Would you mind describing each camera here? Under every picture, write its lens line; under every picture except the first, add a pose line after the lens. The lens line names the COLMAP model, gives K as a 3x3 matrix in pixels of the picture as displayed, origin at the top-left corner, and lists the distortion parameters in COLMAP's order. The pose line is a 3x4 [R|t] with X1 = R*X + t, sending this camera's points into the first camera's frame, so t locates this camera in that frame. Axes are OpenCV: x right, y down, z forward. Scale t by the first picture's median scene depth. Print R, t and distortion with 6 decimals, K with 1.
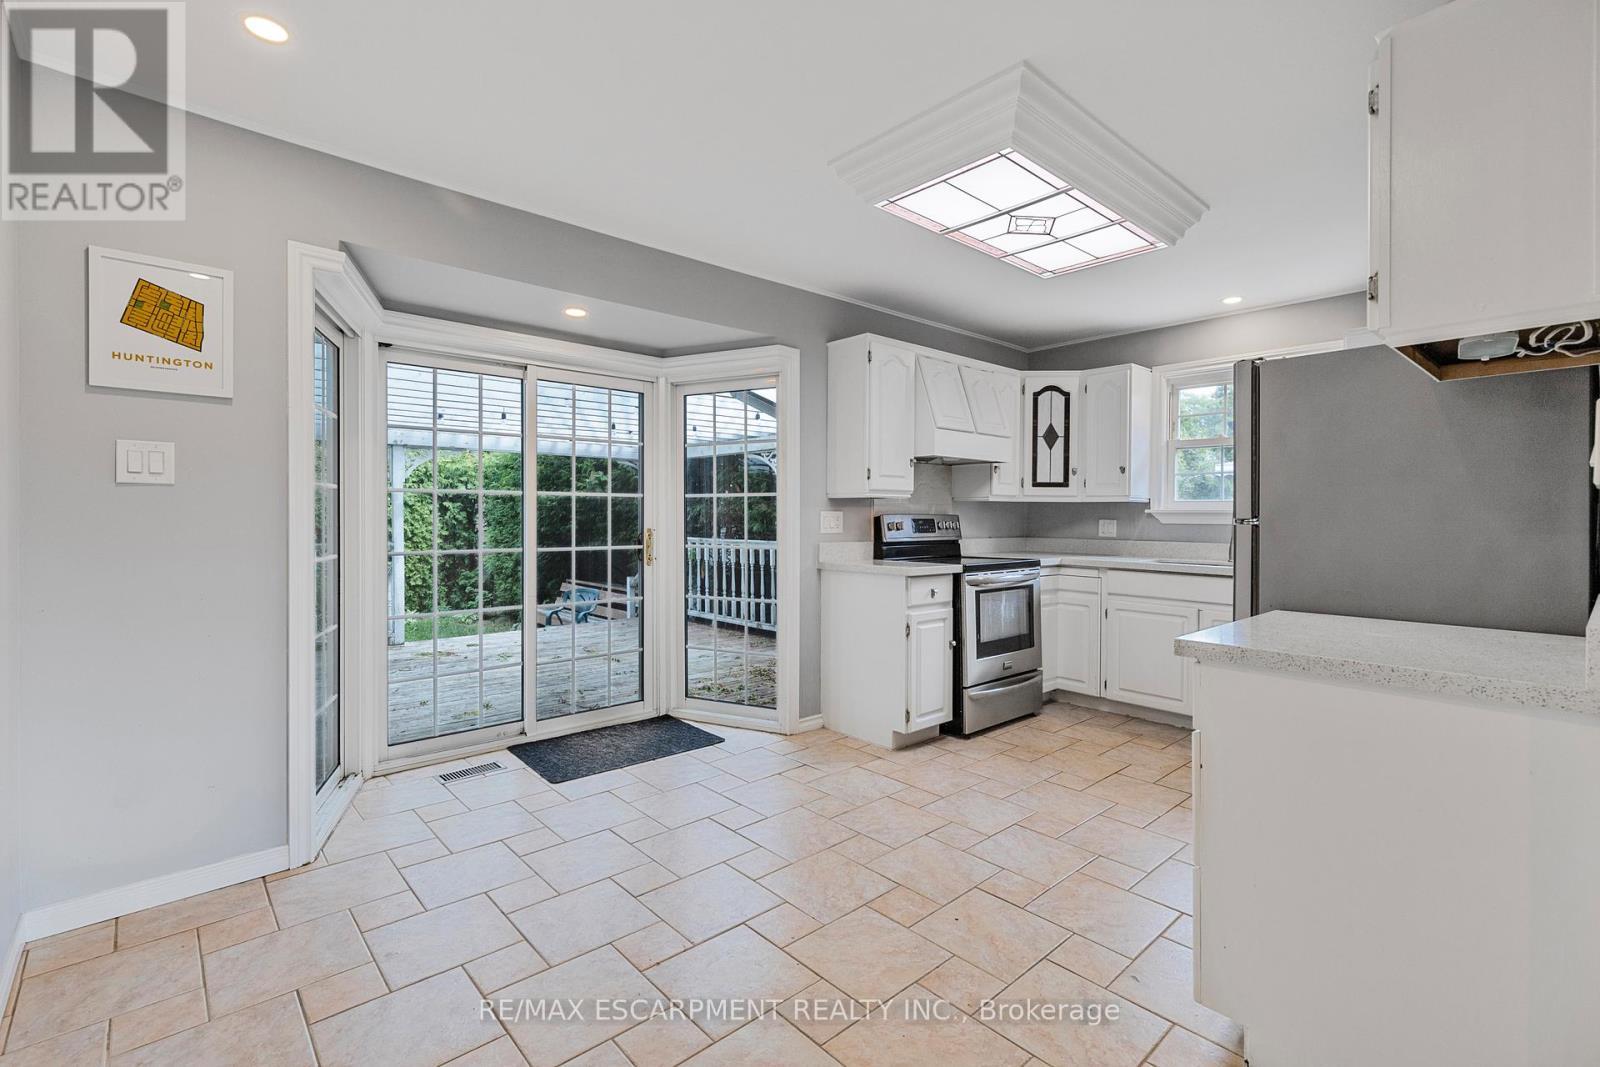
lens RADIAL K [[725.5, 0, 811.4], [0, 725.5, 509.9], [0, 0, 1]] dist [0.002785, 0.000640]
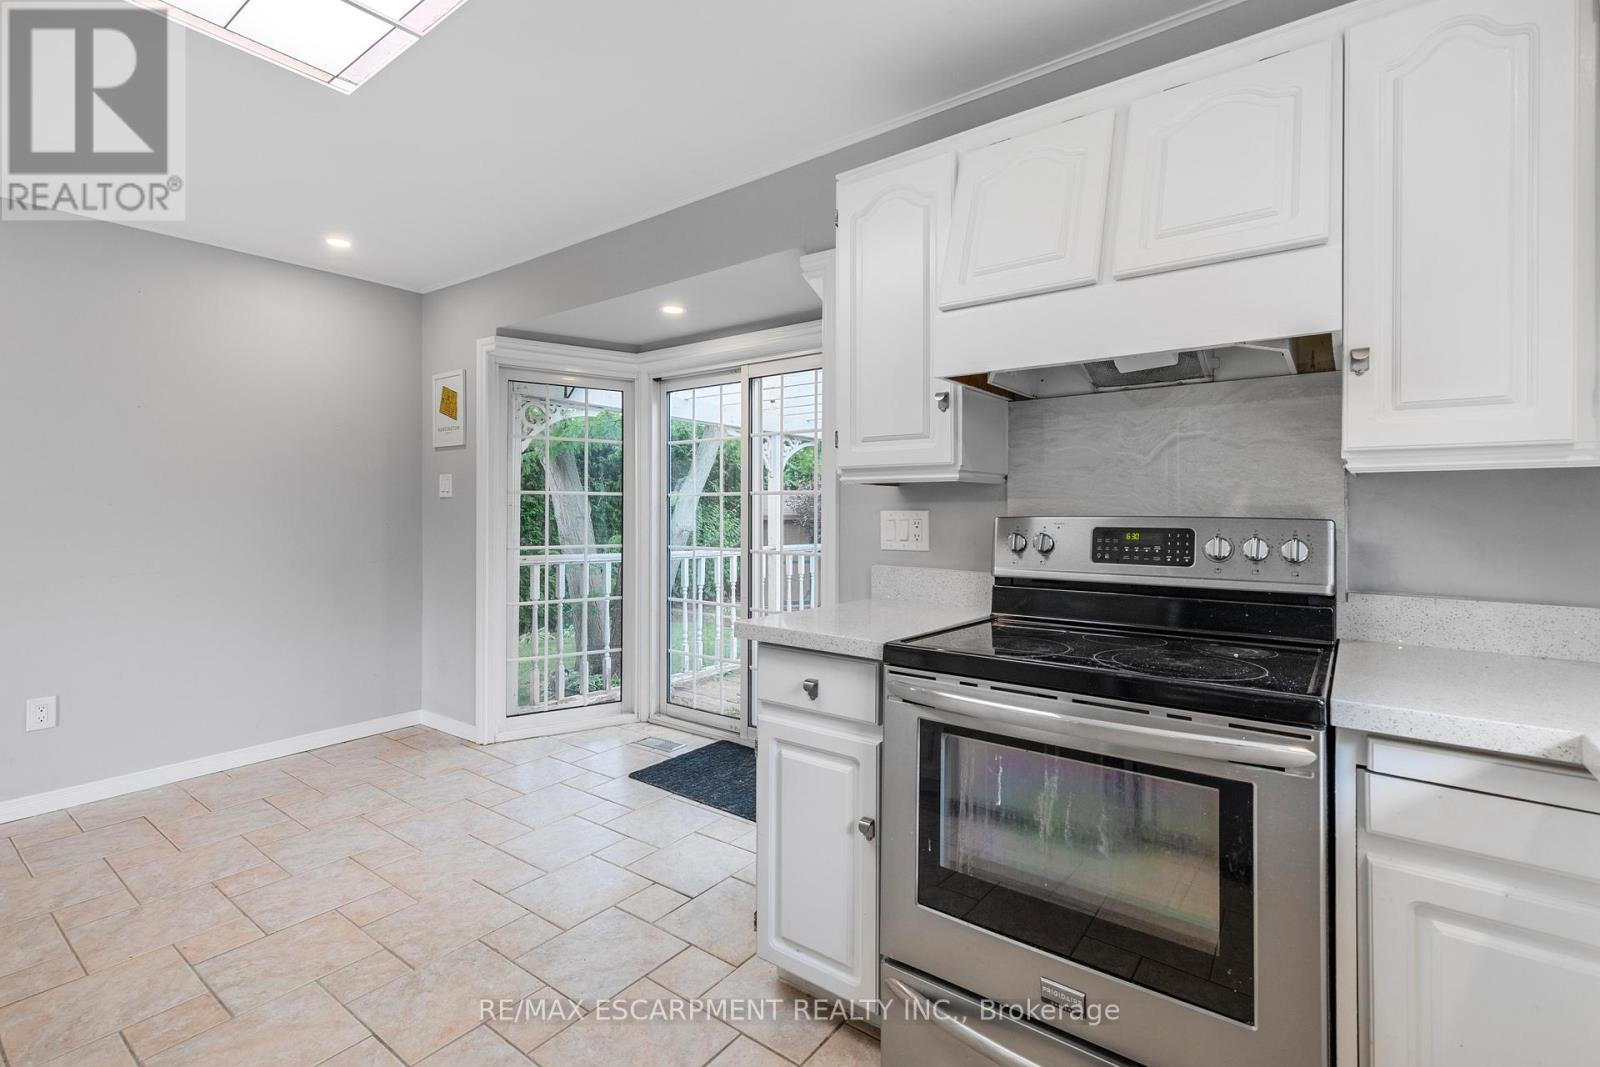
lens RADIAL K [[725.5, 0, 811.4], [0, 725.5, 509.9], [0, 0, 1]] dist [0.002785, 0.000640]
pose [[0.190618, -0.007759, -0.981634, 0.555118], [0.002955, 0.999969, -0.007330, 0.005401], [0.981660, -0.001504, 0.190635, 0.827360]]
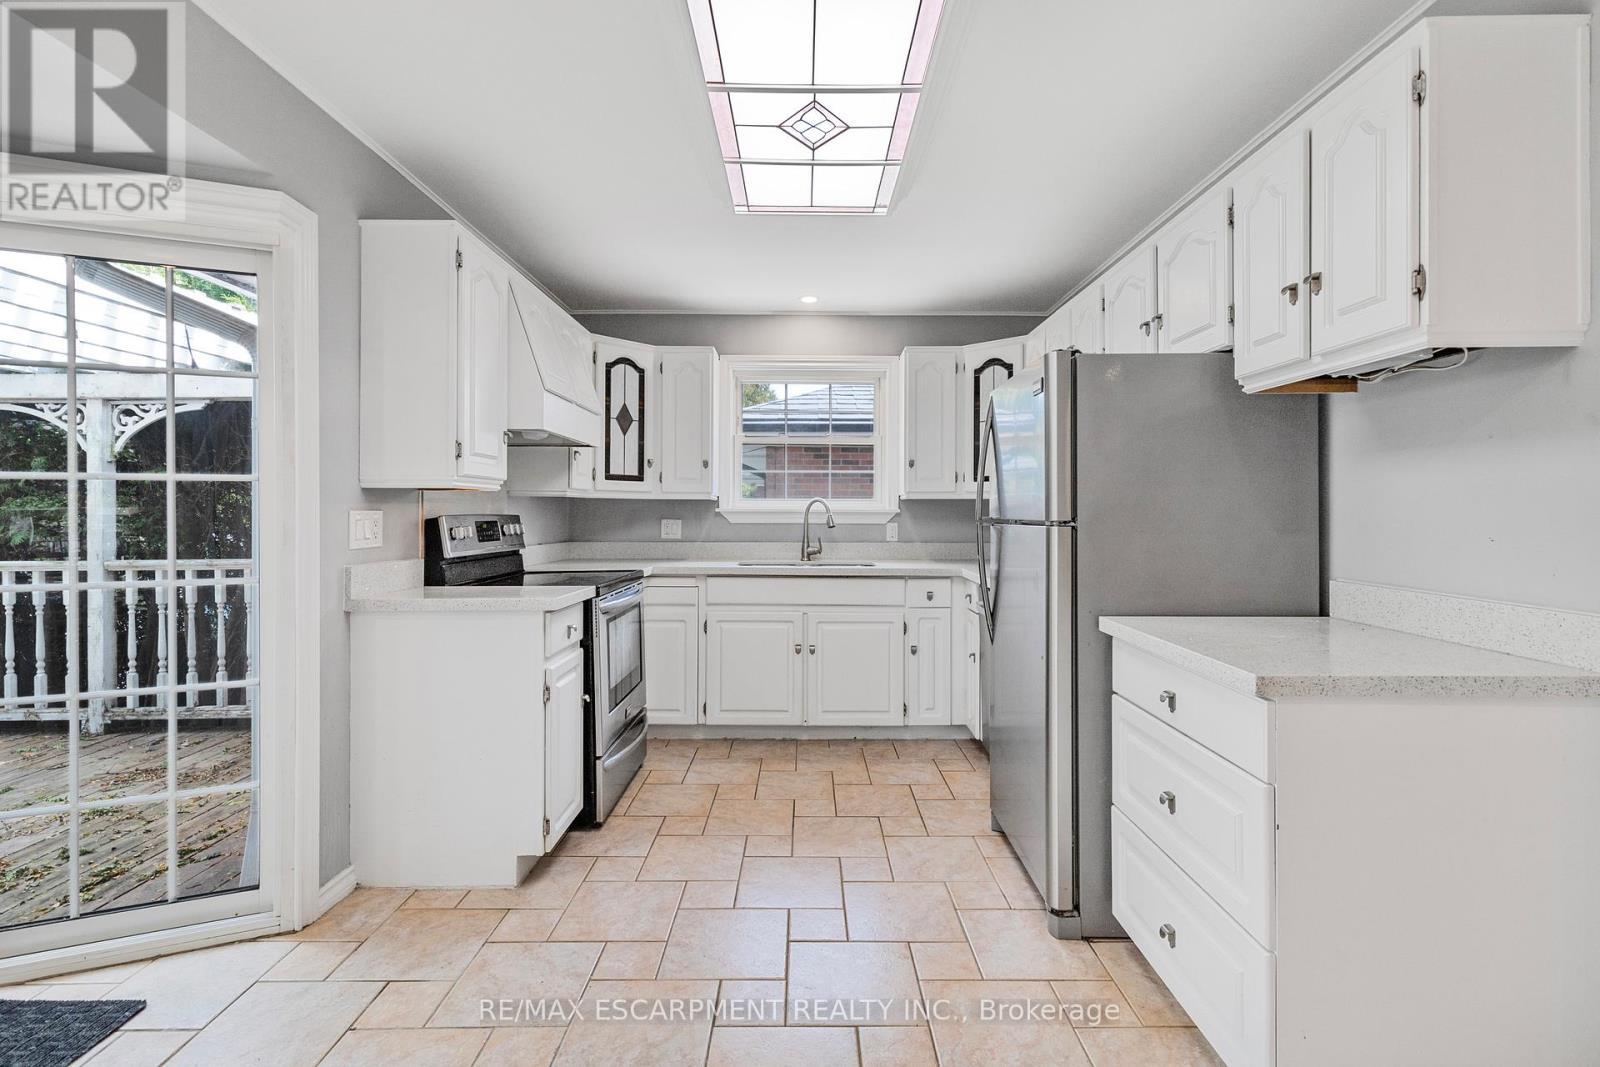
lens RADIAL K [[725.5, 0, 811.4], [0, 725.5, 509.9], [0, 0, 1]] dist [0.002785, 0.000640]
pose [[0.664156, 0.000445, 0.747594, -0.171867], [-0.003719, 0.999989, 0.002708, -0.001462], [-0.747585, -0.004579, 0.664150, 0.345120]]
